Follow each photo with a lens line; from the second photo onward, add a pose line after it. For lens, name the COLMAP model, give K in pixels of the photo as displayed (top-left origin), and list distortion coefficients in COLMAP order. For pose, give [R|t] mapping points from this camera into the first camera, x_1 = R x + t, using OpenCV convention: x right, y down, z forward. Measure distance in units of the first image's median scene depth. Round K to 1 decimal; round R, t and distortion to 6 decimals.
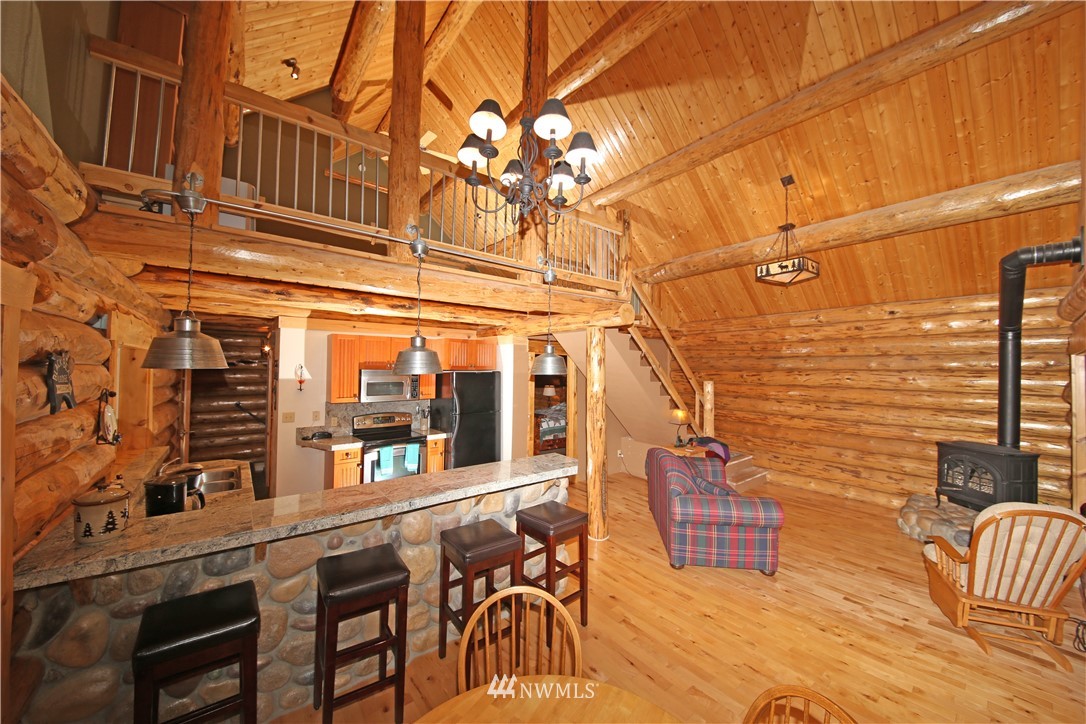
lens RADIAL K [[388.8, 0, 536.8], [0, 388.8, 363.5], [0, 0, 1]] dist [-0.000905, -0.000127]
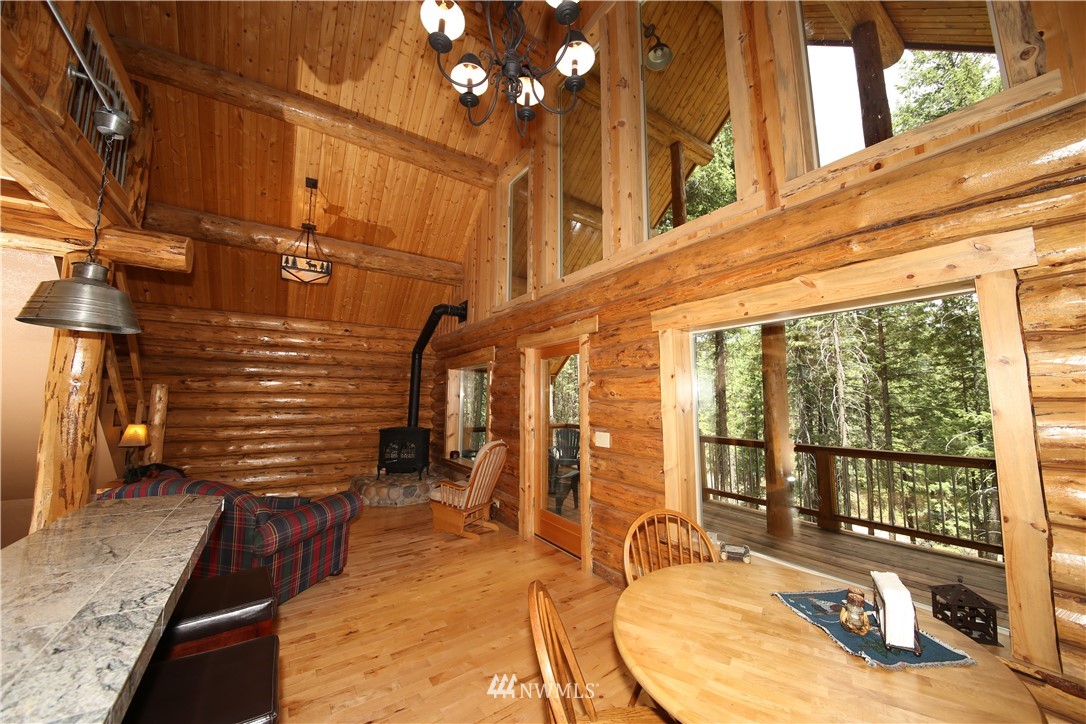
lens RADIAL K [[388.8, 0, 536.8], [0, 388.8, 363.5], [0, 0, 1]] dist [-0.000905, -0.000127]
pose [[0.075689, 0.089682, 0.993090, -0.283301], [-0.014721, 0.995939, -0.088817, 0.081005], [-0.997023, -0.007896, 0.076702, 0.343852]]
